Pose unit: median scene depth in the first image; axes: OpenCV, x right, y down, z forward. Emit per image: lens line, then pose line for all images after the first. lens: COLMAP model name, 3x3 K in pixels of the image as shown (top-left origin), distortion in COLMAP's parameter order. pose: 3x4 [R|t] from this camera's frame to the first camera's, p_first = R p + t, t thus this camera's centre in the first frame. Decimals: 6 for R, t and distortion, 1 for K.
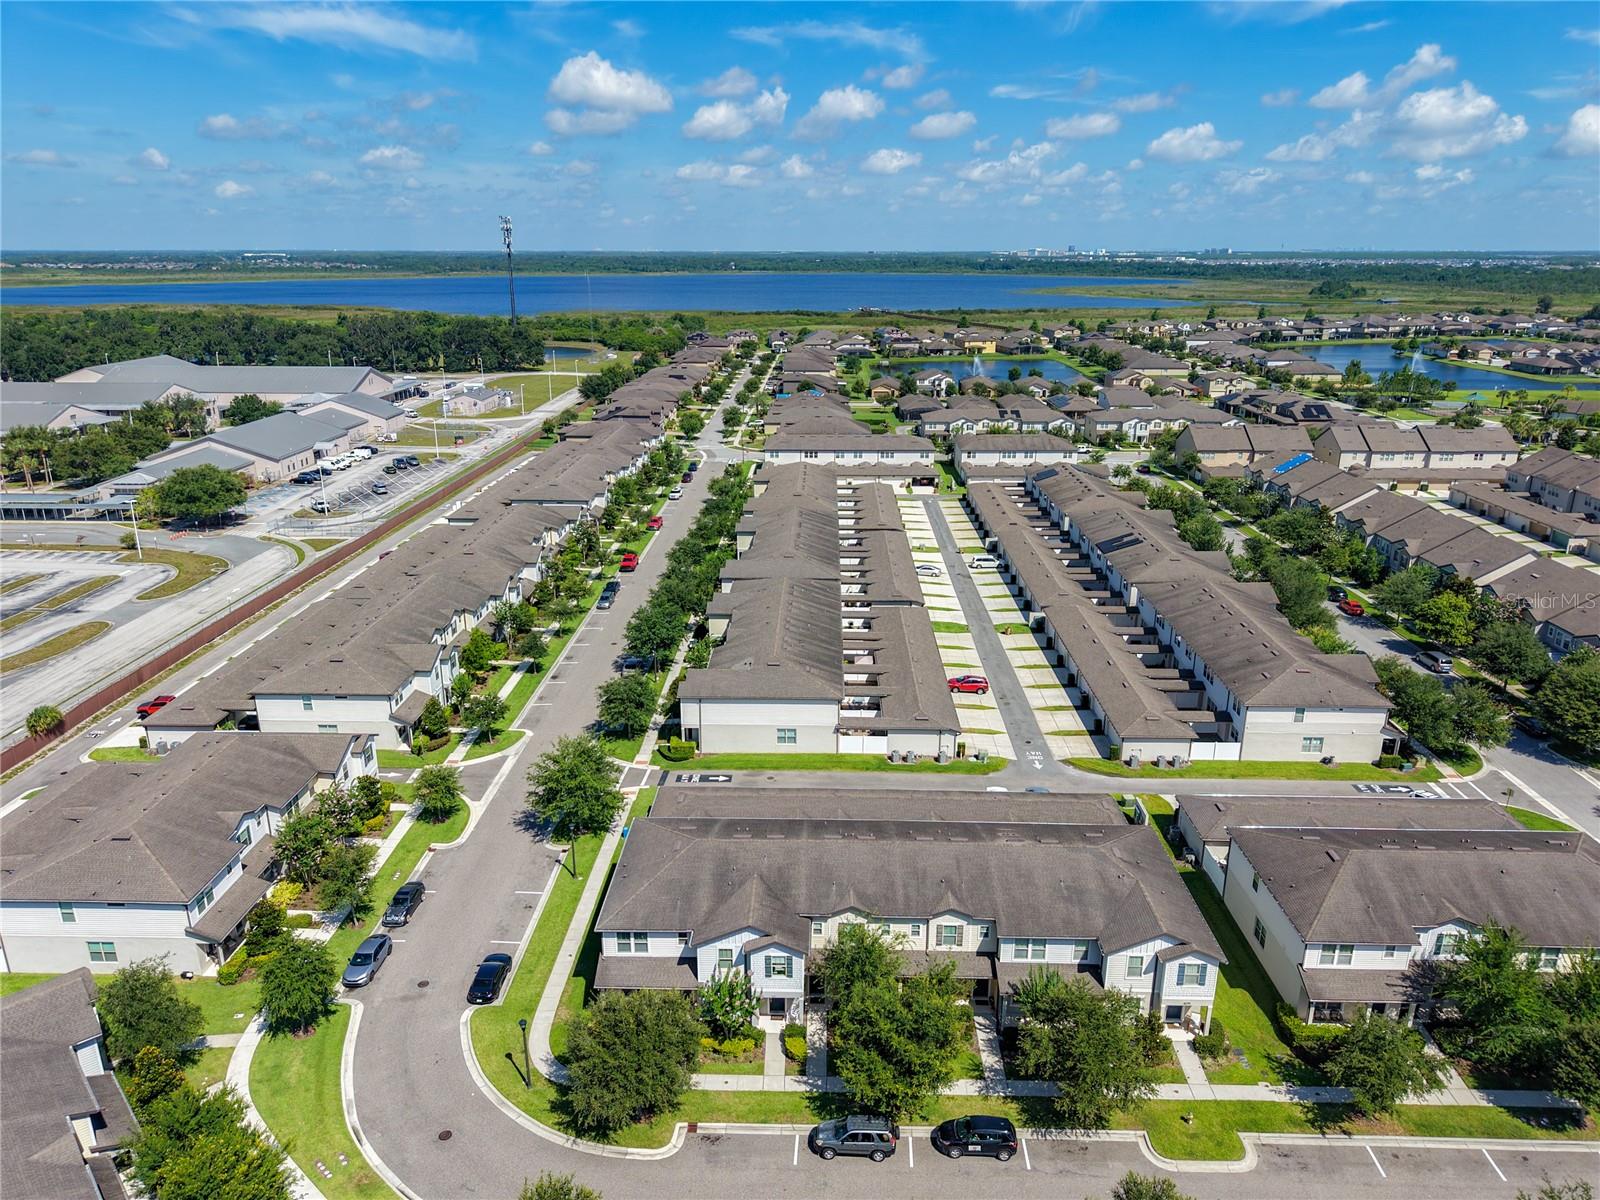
lens RADIAL K [[1072.0, 0, 806.3], [0, 1072.0, 603.4], [0, 0, 1]] dist [0.038688, -0.040821]
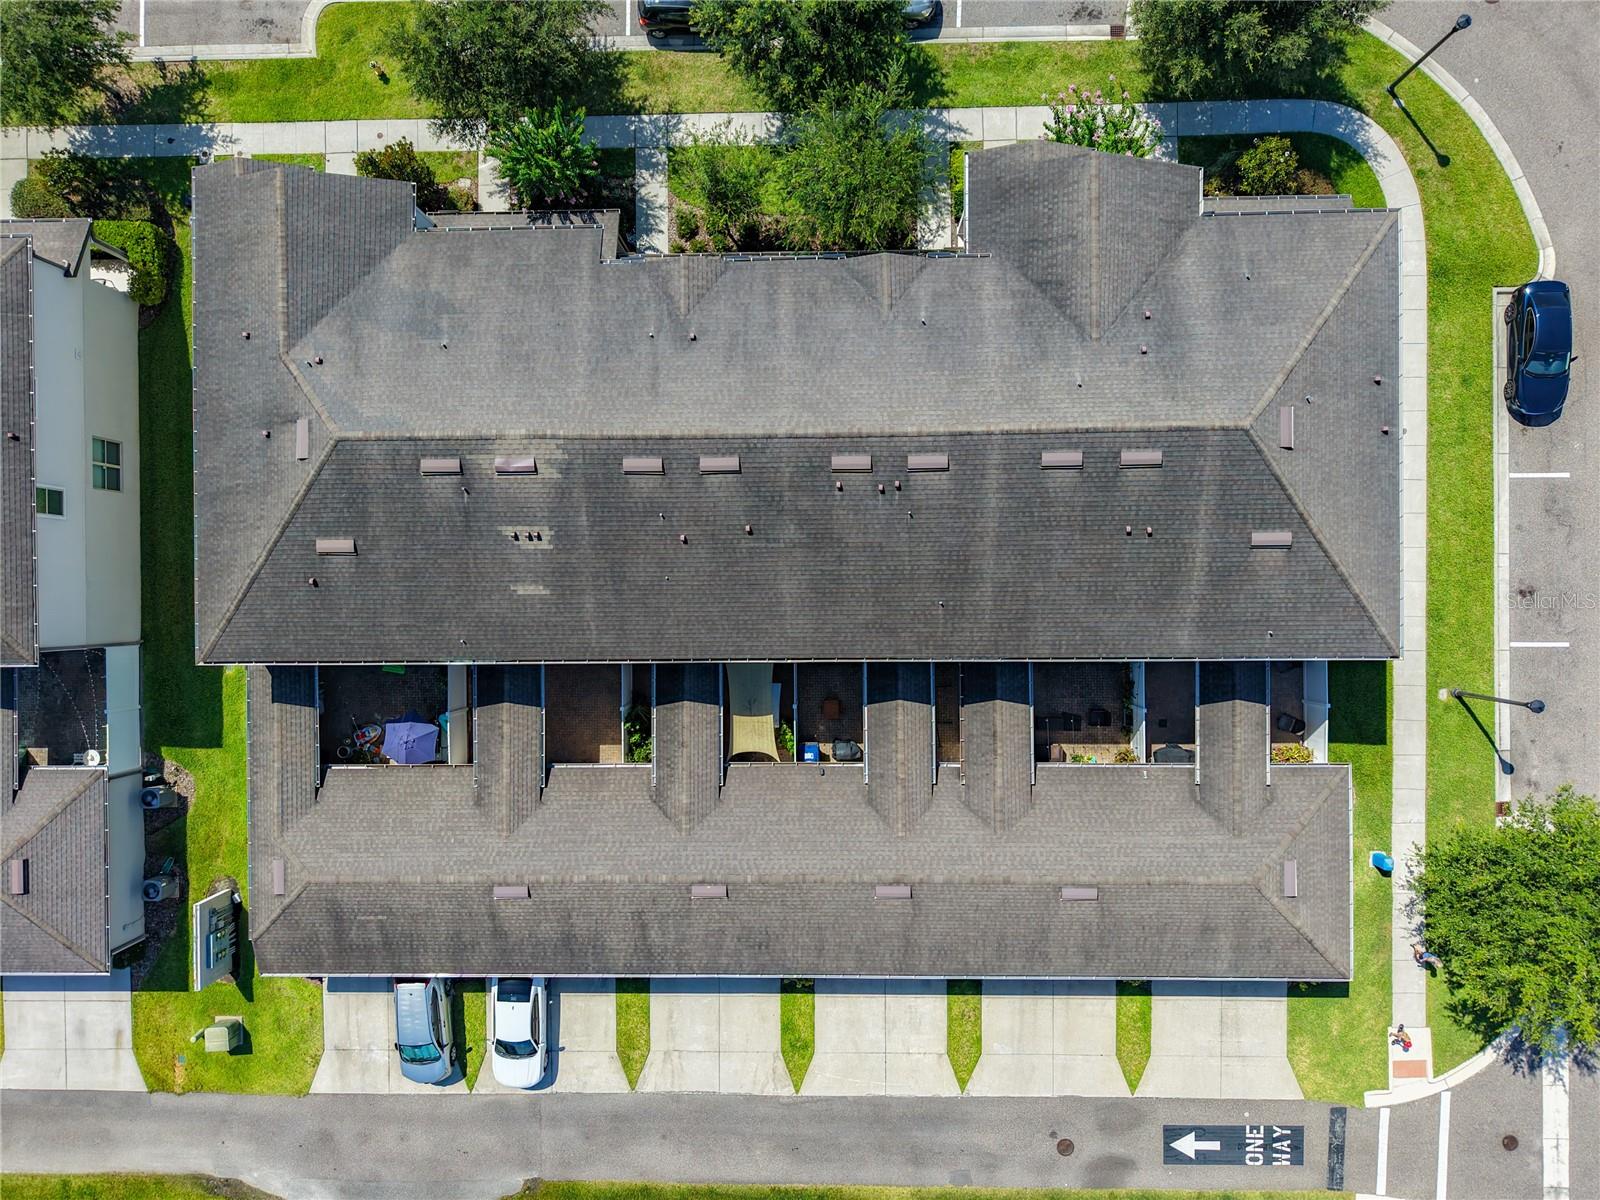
lens RADIAL K [[1081.3, 0, 800.0], [0, 1081.3, 600.0], [0, 0, 1]] dist [0.006196, -0.004112]
pose [[-0.999058, 0.027269, 0.033757, 0.036290], [0.023547, -0.312763, 0.949539, -0.124067], [0.036451, 0.949440, 0.311826, 0.526118]]
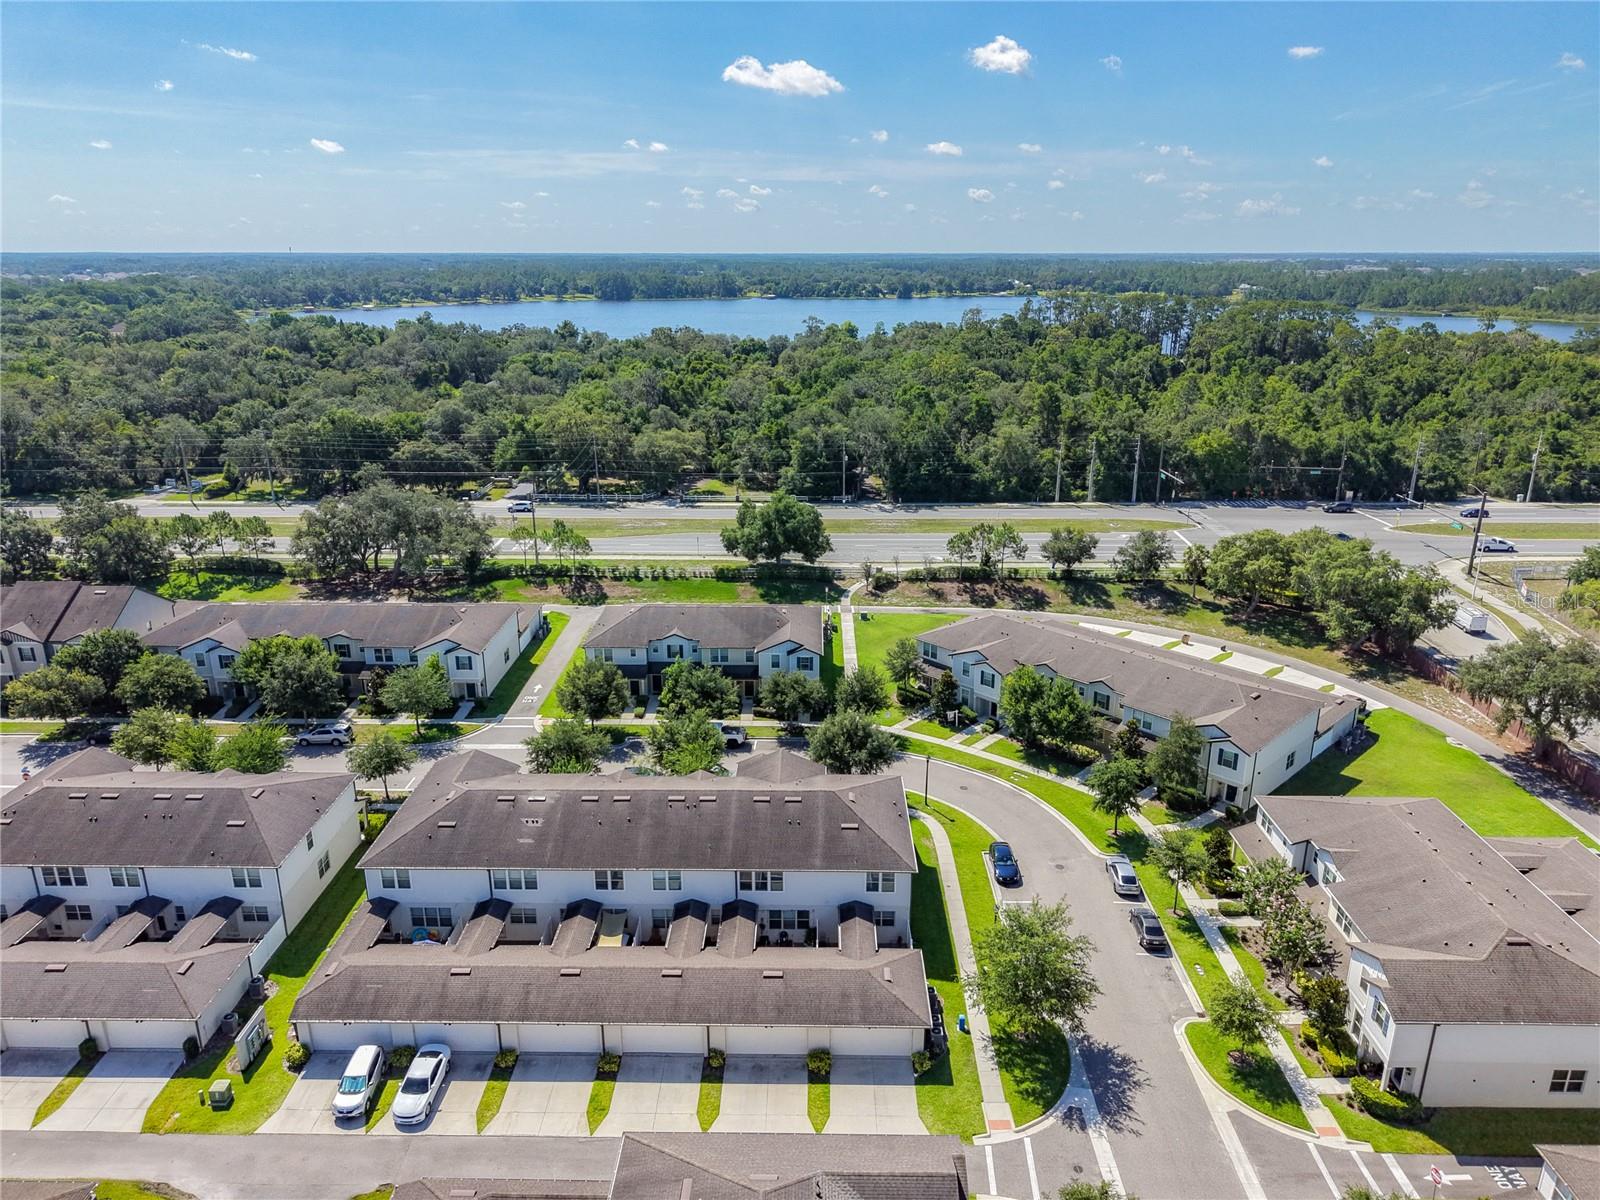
lens RADIAL K [[1072.0, 0, 806.3], [0, 1072.0, 603.4], [0, 0, 1]] dist [0.038688, -0.040821]
pose [[-0.999926, 0.001786, -0.012027, -0.035143], [-0.005684, 0.805738, 0.592245, -0.326468], [0.010749, 0.592269, -0.805668, 1.000527]]
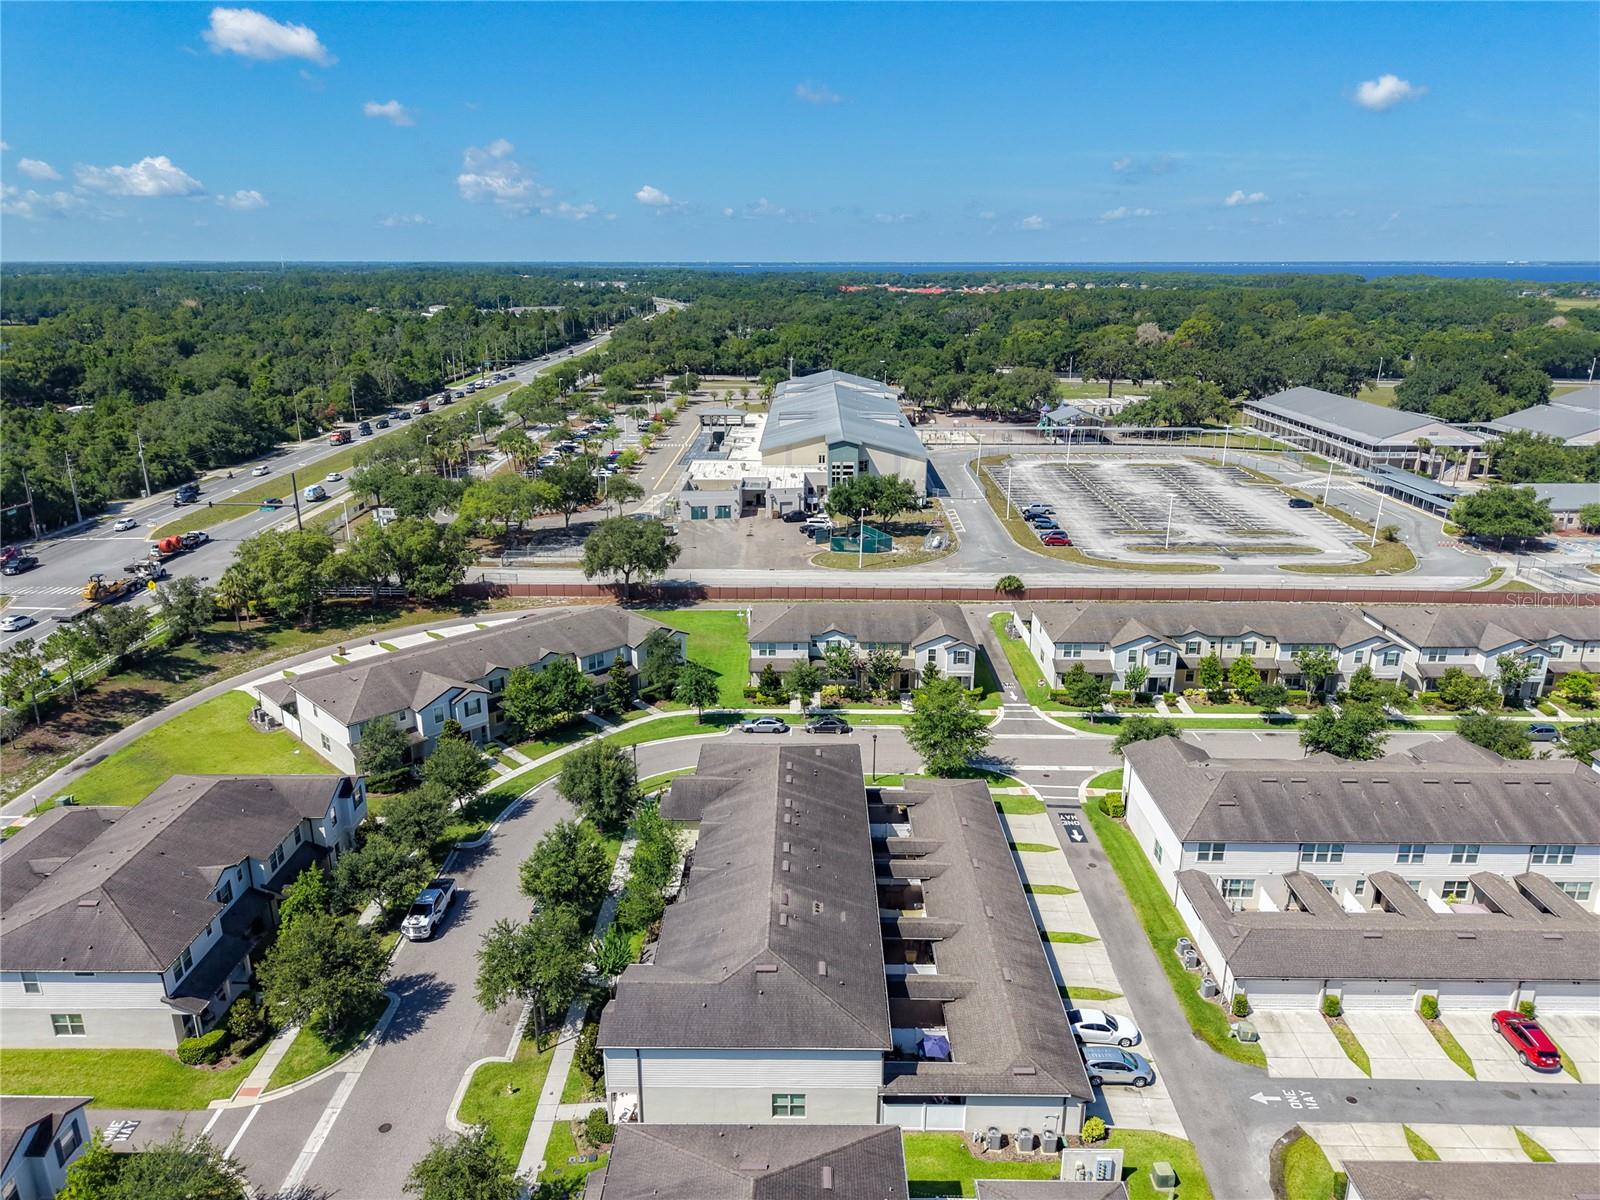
lens RADIAL K [[1085.9, 0, 799.3], [0, 1085.9, 595.0], [0, 0, 1]] dist [0.039240, -0.042196]
pose [[0.012928, 0.296119, -0.955064, 0.582805], [-0.312490, 0.908499, 0.277451, -0.163003], [0.949833, 0.294861, 0.104280, 0.478767]]
